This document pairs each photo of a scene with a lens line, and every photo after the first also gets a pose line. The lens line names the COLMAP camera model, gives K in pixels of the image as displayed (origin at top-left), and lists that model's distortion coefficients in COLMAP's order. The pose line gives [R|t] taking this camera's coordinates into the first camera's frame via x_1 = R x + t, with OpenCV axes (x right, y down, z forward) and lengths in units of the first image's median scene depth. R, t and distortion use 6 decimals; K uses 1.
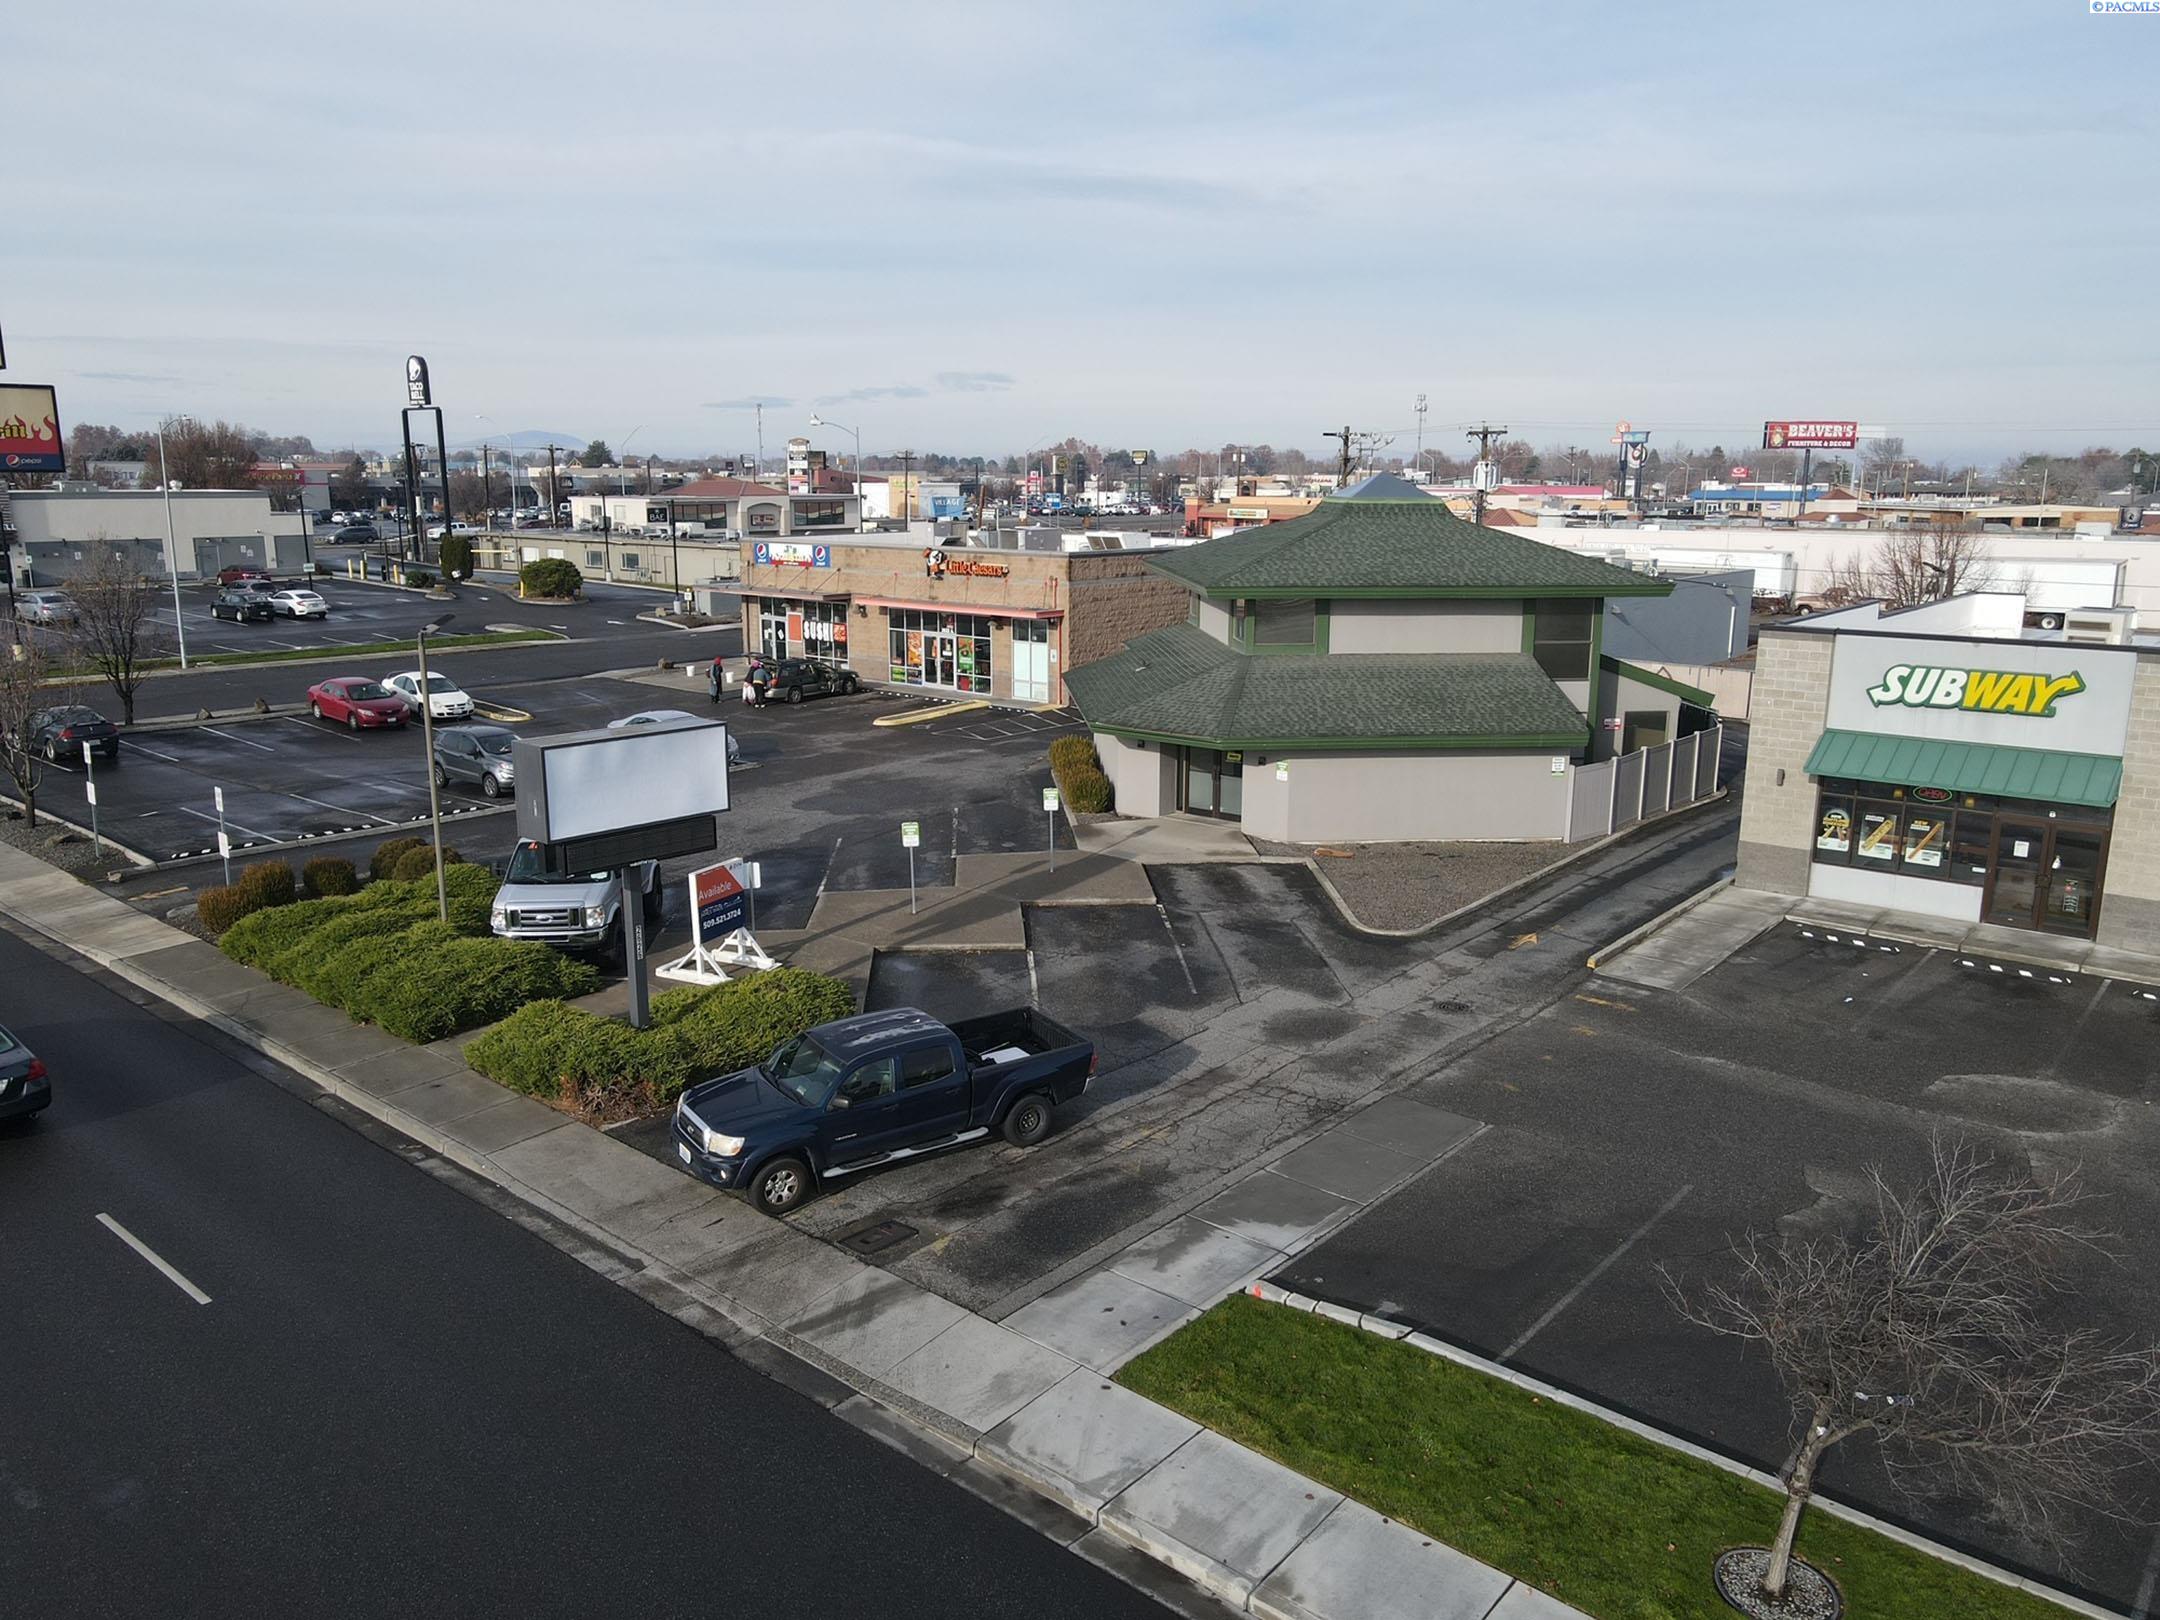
lens RADIAL K [[1587.6, 0, 1083.9], [0, 1587.6, 806.3], [0, 0, 1]] dist [0.014716, 0.000533]
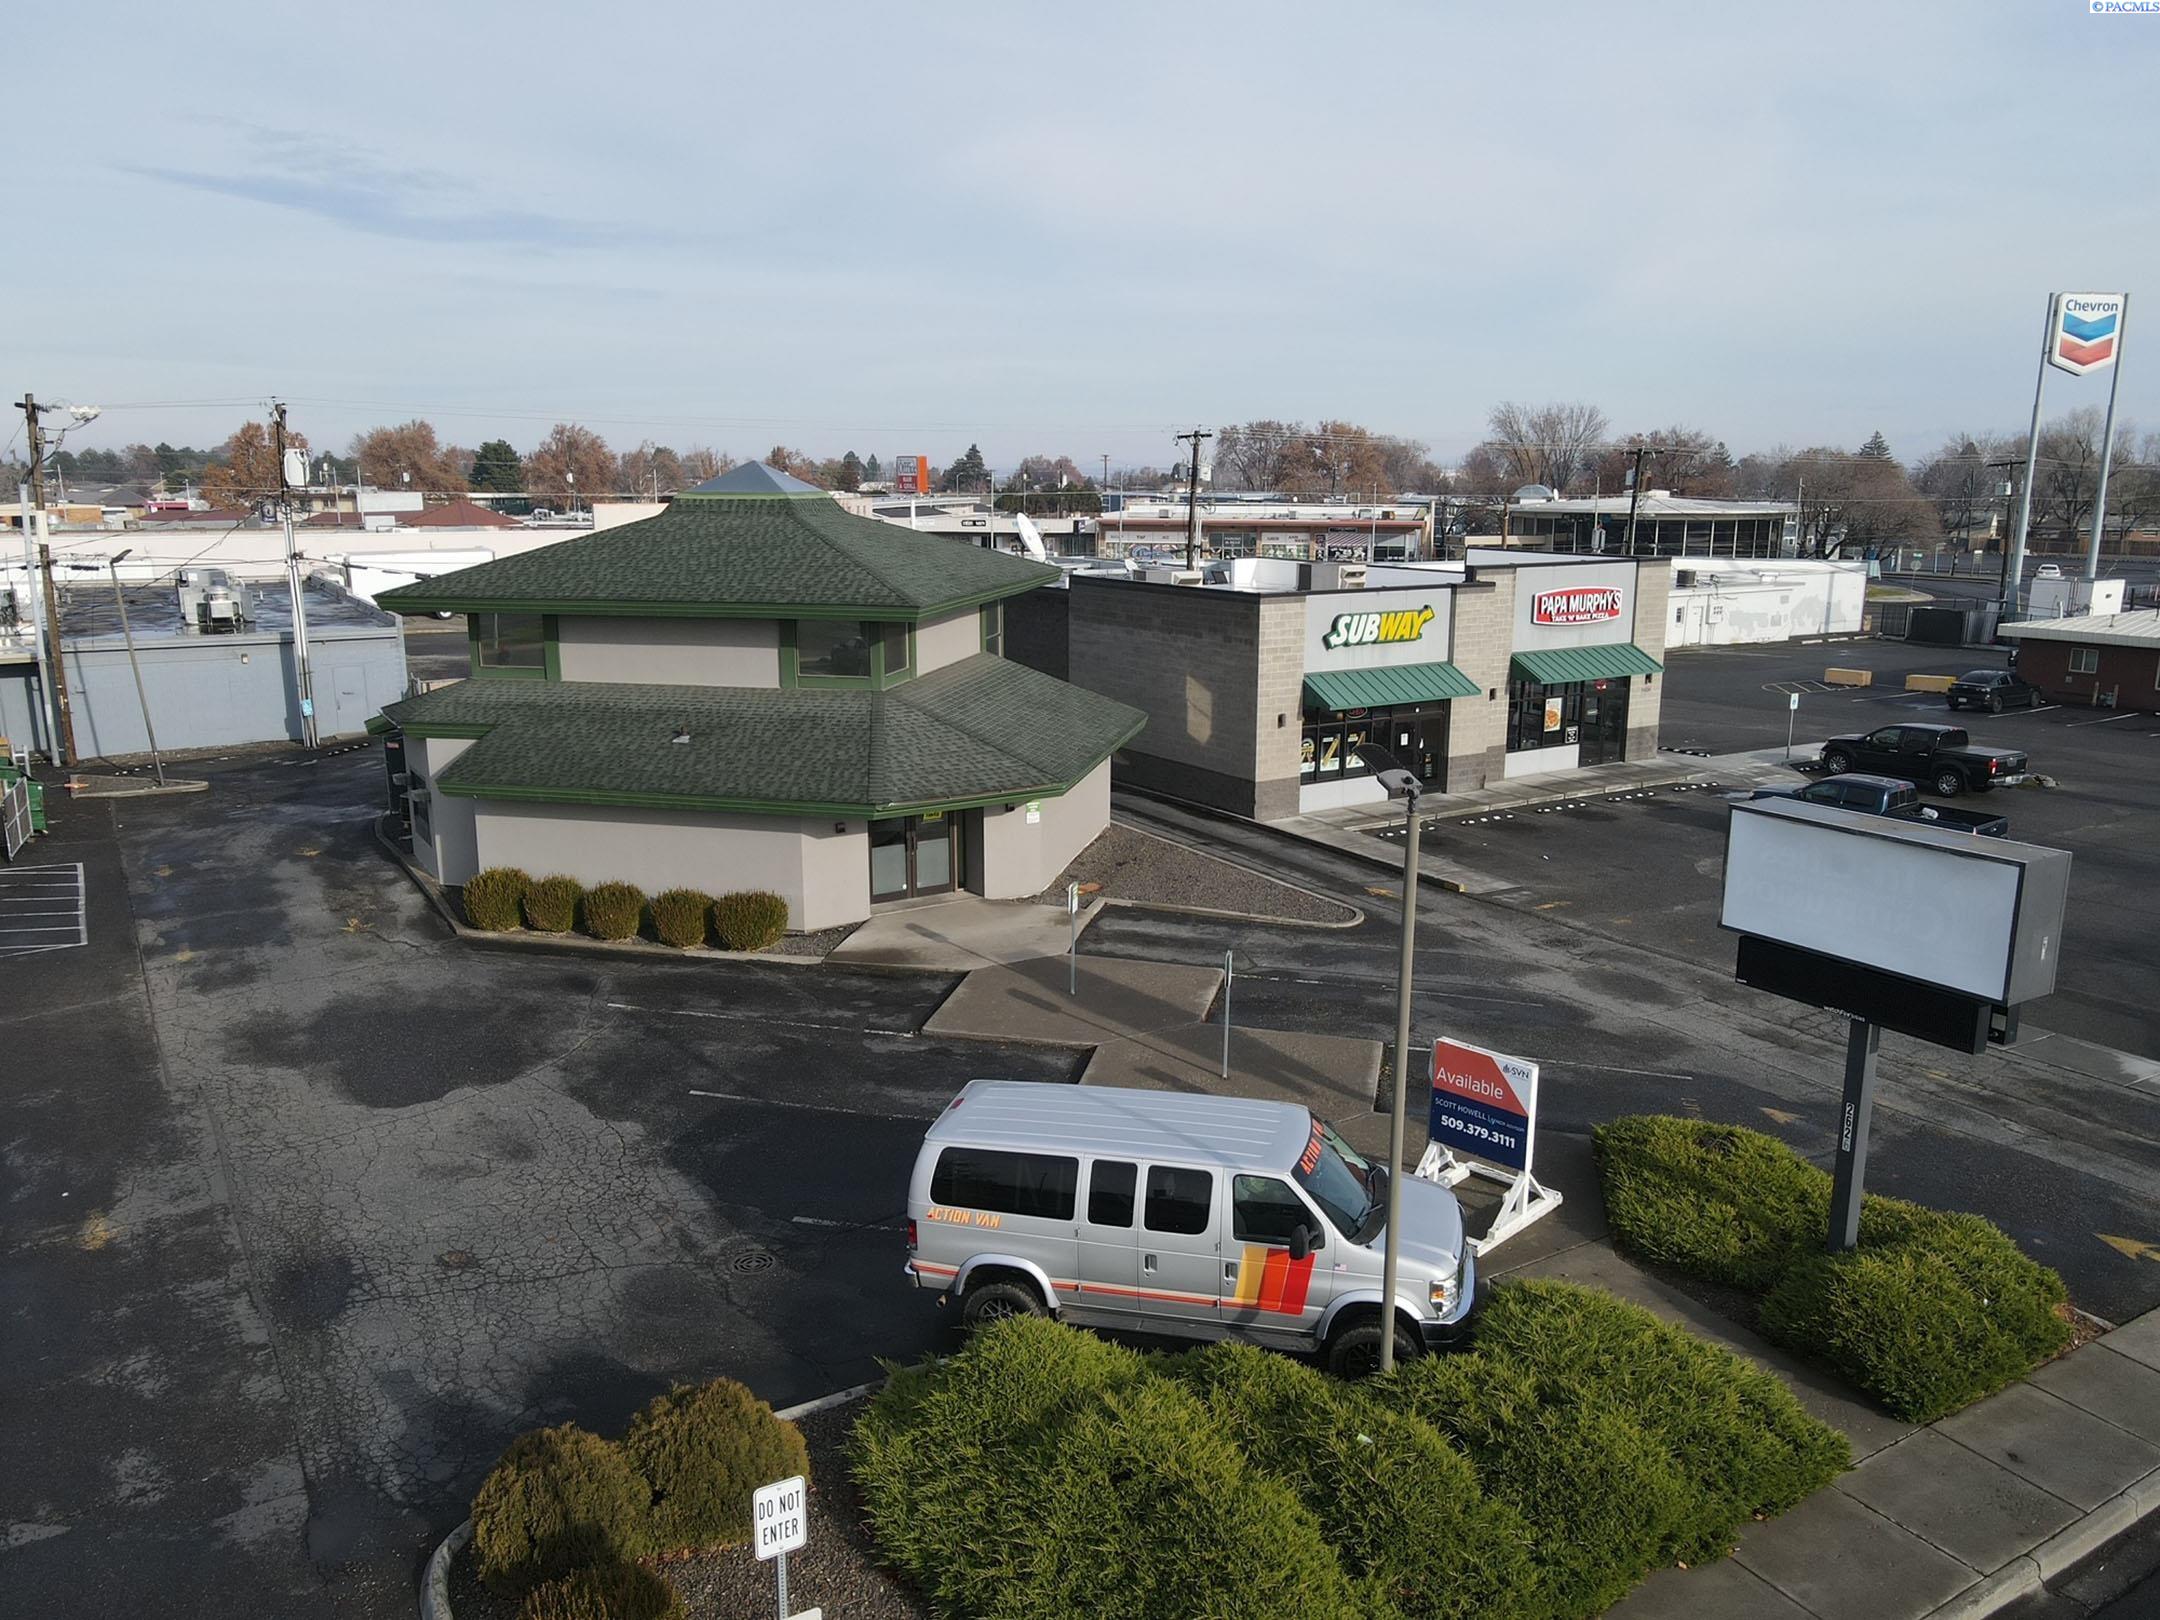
lens RADIAL K [[1587.6, 0, 1083.9], [0, 1587.6, 806.3], [0, 0, 1]] dist [0.014716, 0.000533]
pose [[0.300278, -0.197120, 0.933262, -0.742359], [0.196381, 0.970229, 0.141742, -0.157899], [-0.933417, 0.140713, 0.330049, 0.786992]]
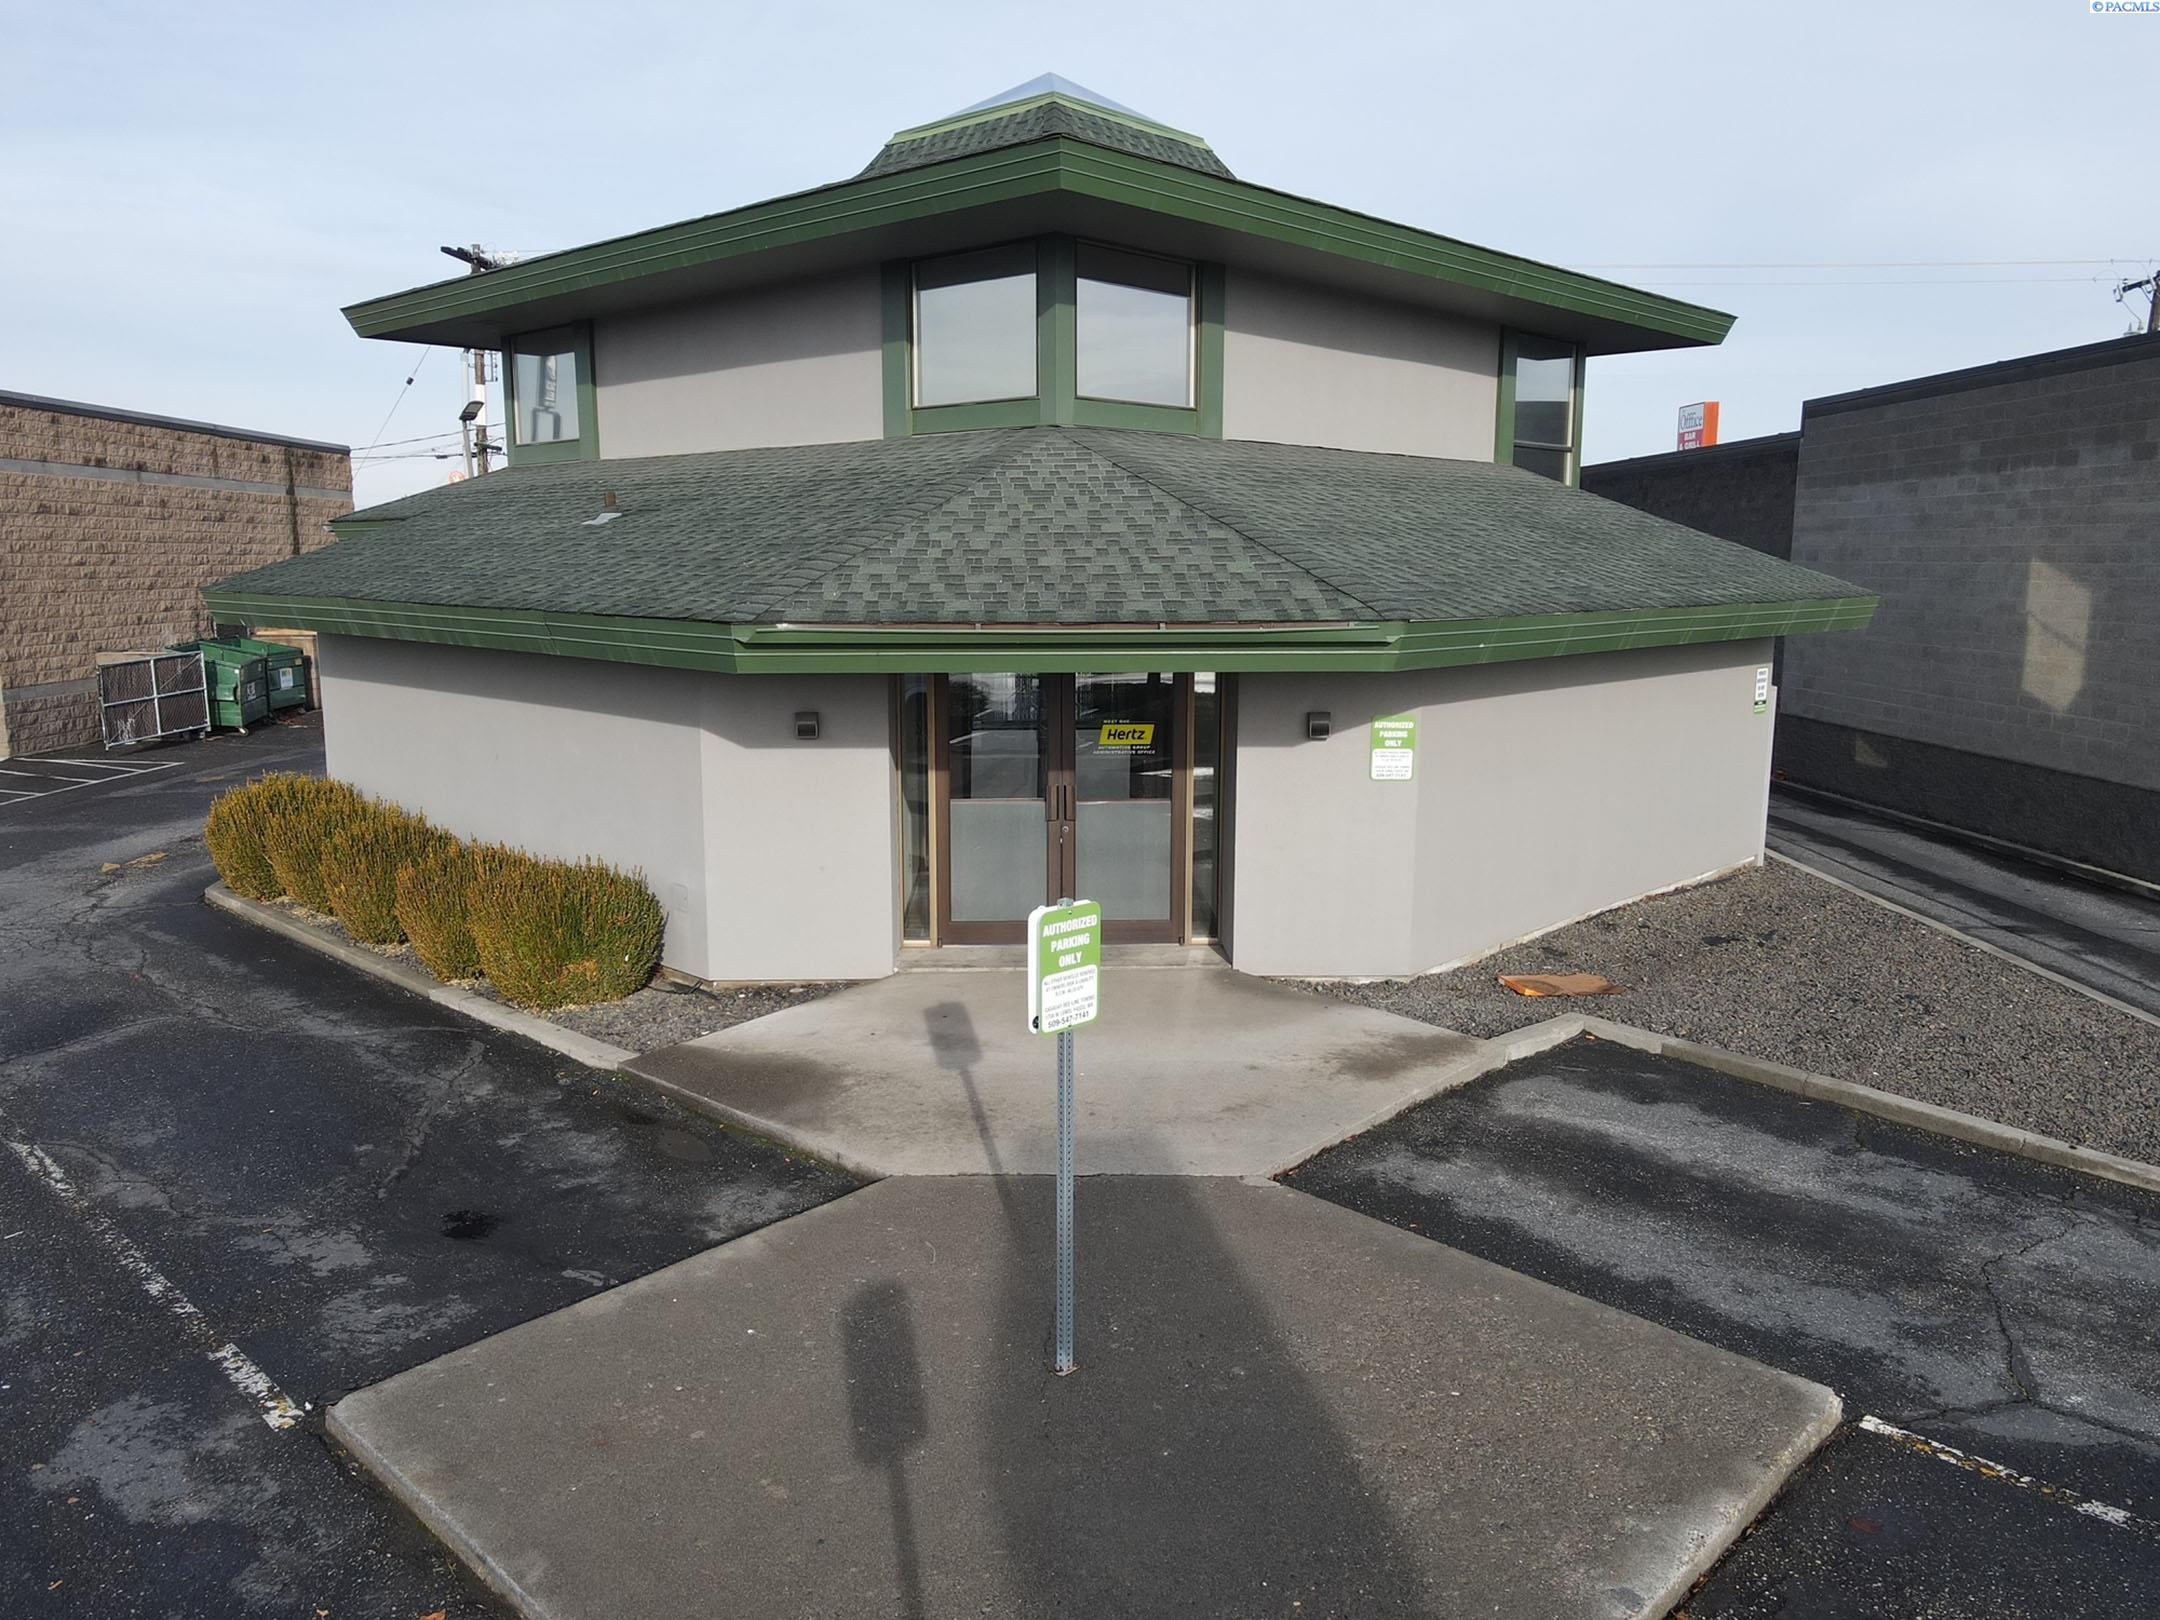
lens RADIAL K [[1587.6, 0, 1083.9], [0, 1587.6, 806.3], [0, 0, 1]] dist [0.014716, 0.000533]
pose [[0.746309, -0.102751, 0.657620, -0.137715], [0.137679, 0.990476, -0.001489, -0.021589], [-0.651204, 0.091652, 0.753348, 0.916662]]
